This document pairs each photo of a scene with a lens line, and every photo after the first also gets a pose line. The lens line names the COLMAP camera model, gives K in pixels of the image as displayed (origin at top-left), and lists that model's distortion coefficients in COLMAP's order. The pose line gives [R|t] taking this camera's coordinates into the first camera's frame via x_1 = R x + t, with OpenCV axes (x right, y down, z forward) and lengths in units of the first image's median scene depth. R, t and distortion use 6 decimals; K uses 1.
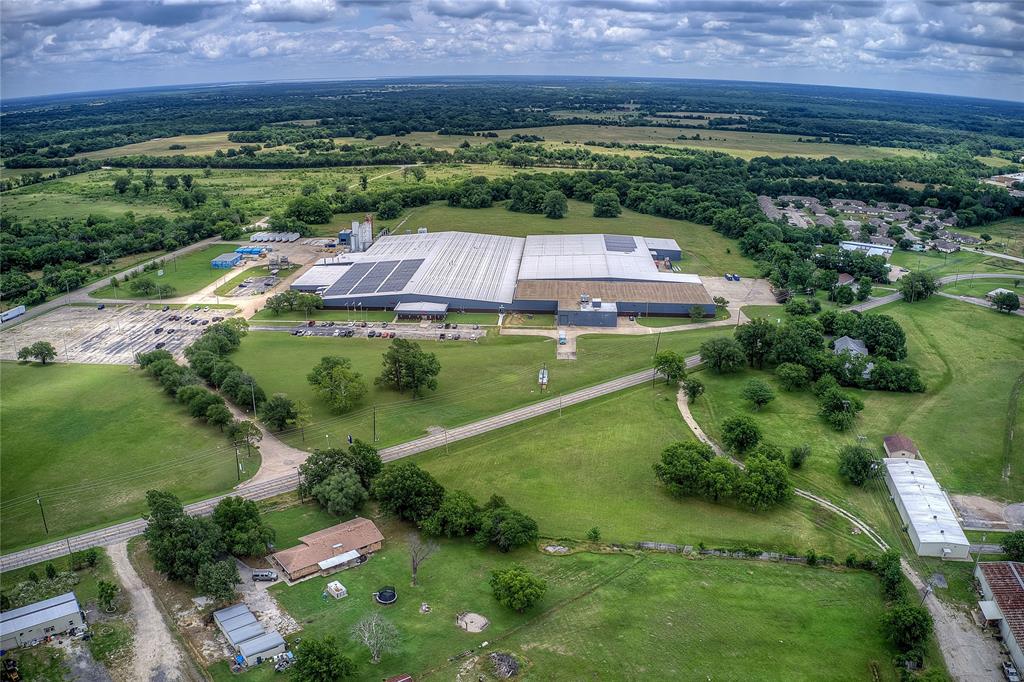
lens RADIAL K [[805.9, 0, 504.9], [0, 805.9, 337.5], [0, 0, 1]] dist [-0.200271, 0.029390]
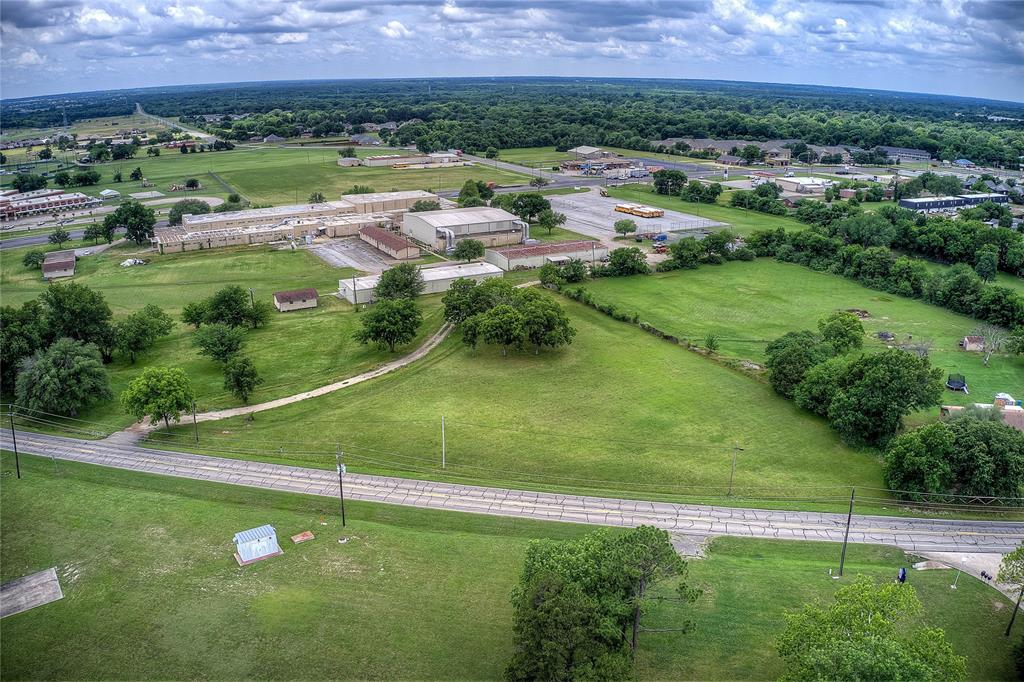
lens RADIAL K [[805.9, 0, 504.9], [0, 805.9, 337.5], [0, 0, 1]] dist [-0.200271, 0.029390]
pose [[-0.645313, -0.242874, 0.724282, -0.262920], [0.246934, 0.830895, 0.498635, -0.180137], [-0.722907, 0.500625, -0.476214, 1.071542]]
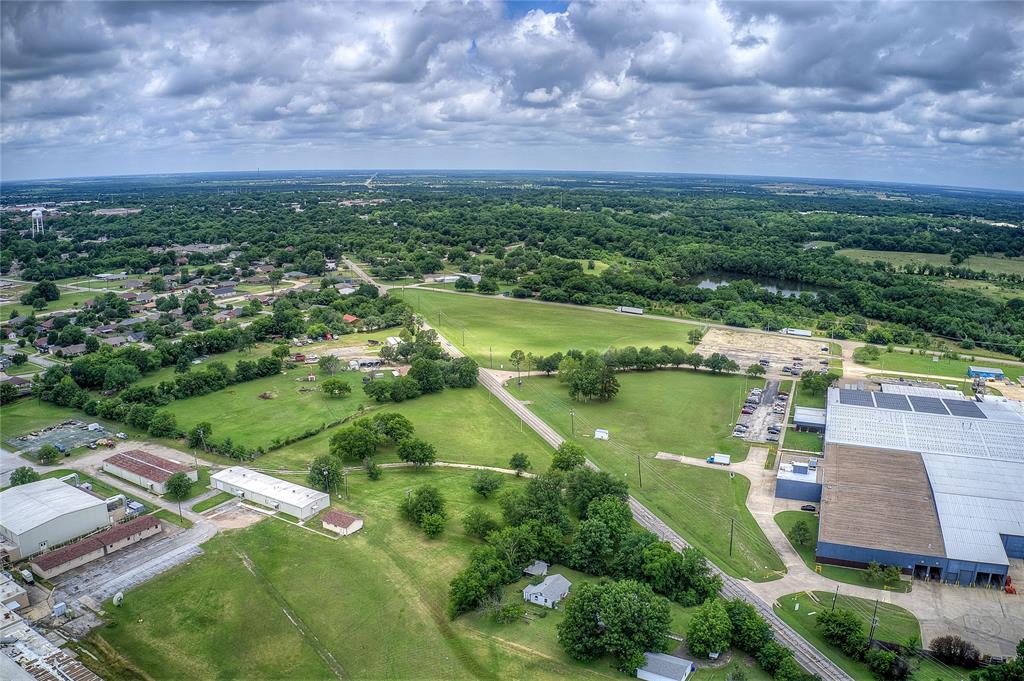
lens RADIAL K [[805.9, 0, 504.9], [0, 805.9, 337.0], [0, 0, 1]] dist [-0.200271, 0.029390]
pose [[-0.319193, 0.196518, -0.927091, 1.147812], [-0.314203, 0.900987, 0.299163, -0.382411], [0.894088, 0.386785, -0.225842, 1.113346]]
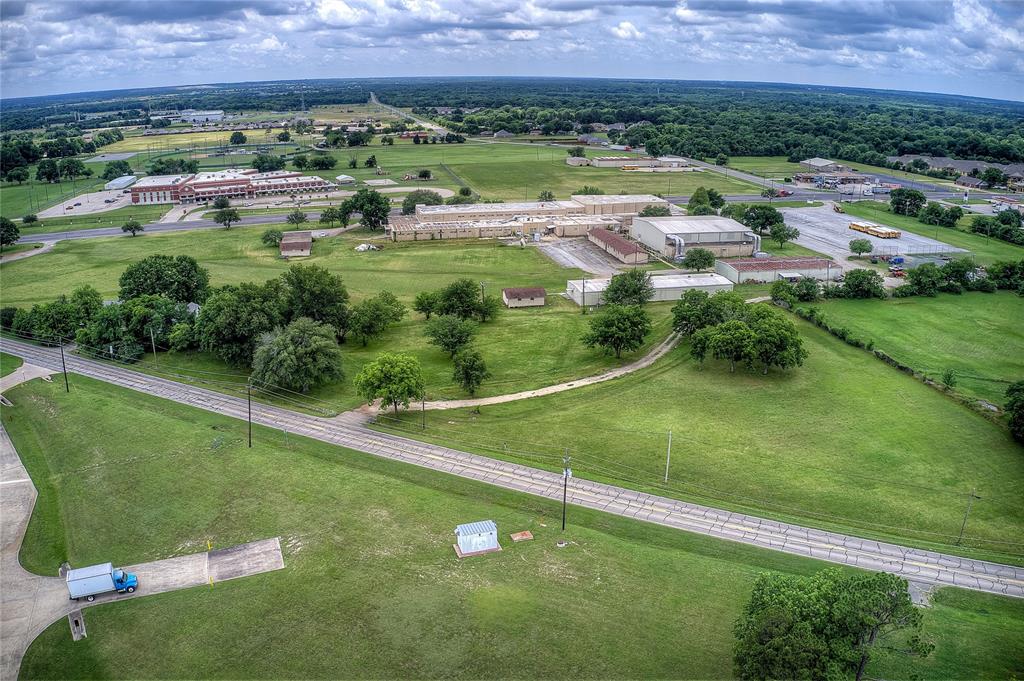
lens RADIAL K [[805.9, 0, 504.9], [0, 805.9, 337.0], [0, 0, 1]] dist [-0.200271, 0.029390]
pose [[-0.414610, -0.288457, 0.863071, -0.252936], [0.294731, 0.854742, 0.427259, -0.186857], [-0.860948, 0.431519, -0.269368, 1.079603]]
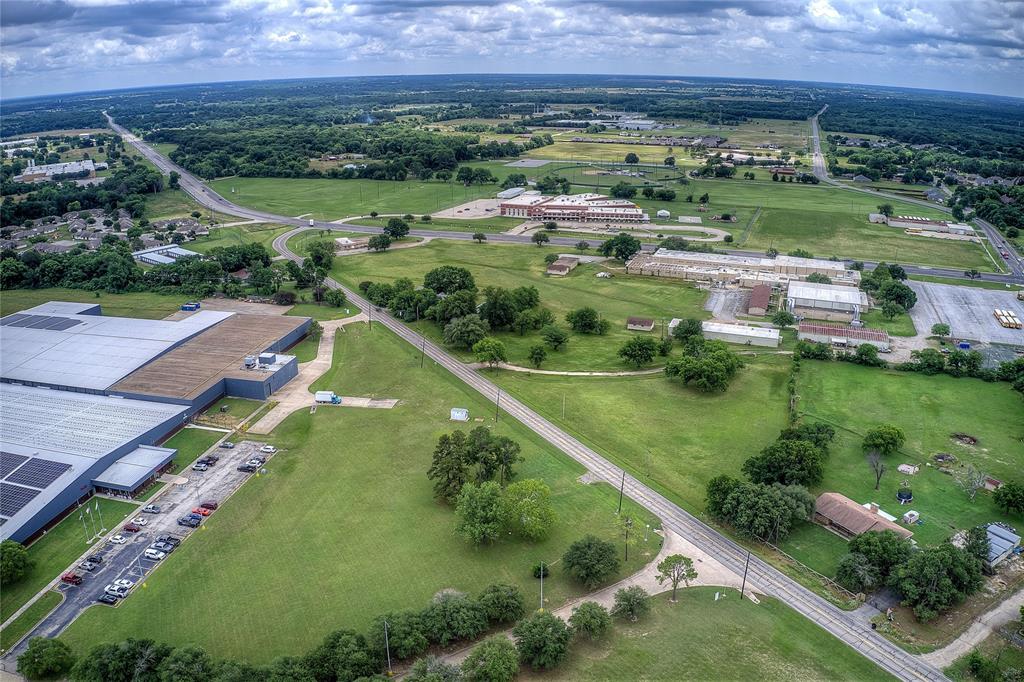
lens RADIAL K [[805.9, 0, 504.9], [0, 805.9, 337.5], [0, 0, 1]] dist [-0.200271, 0.029390]
pose [[0.148231, -0.320103, 0.935714, -0.771893], [0.322488, 0.910094, 0.260251, -0.251309], [-0.934895, 0.263180, 0.238134, 0.741472]]
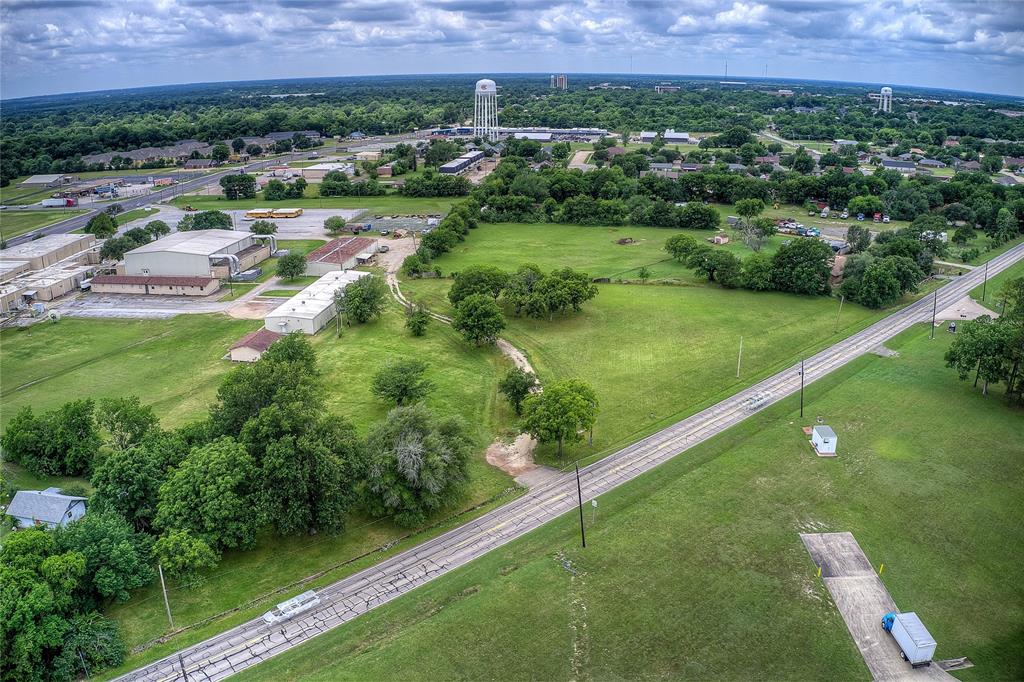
lens RADIAL K [[805.9, 0, 504.9], [0, 805.9, 337.5], [0, 0, 1]] dist [-0.200271, 0.029390]
pose [[-0.997958, 0.024150, -0.059135, 0.266901], [-0.016987, 0.792100, 0.610155, -0.281192], [0.061576, 0.609913, -0.790072, 1.351183]]
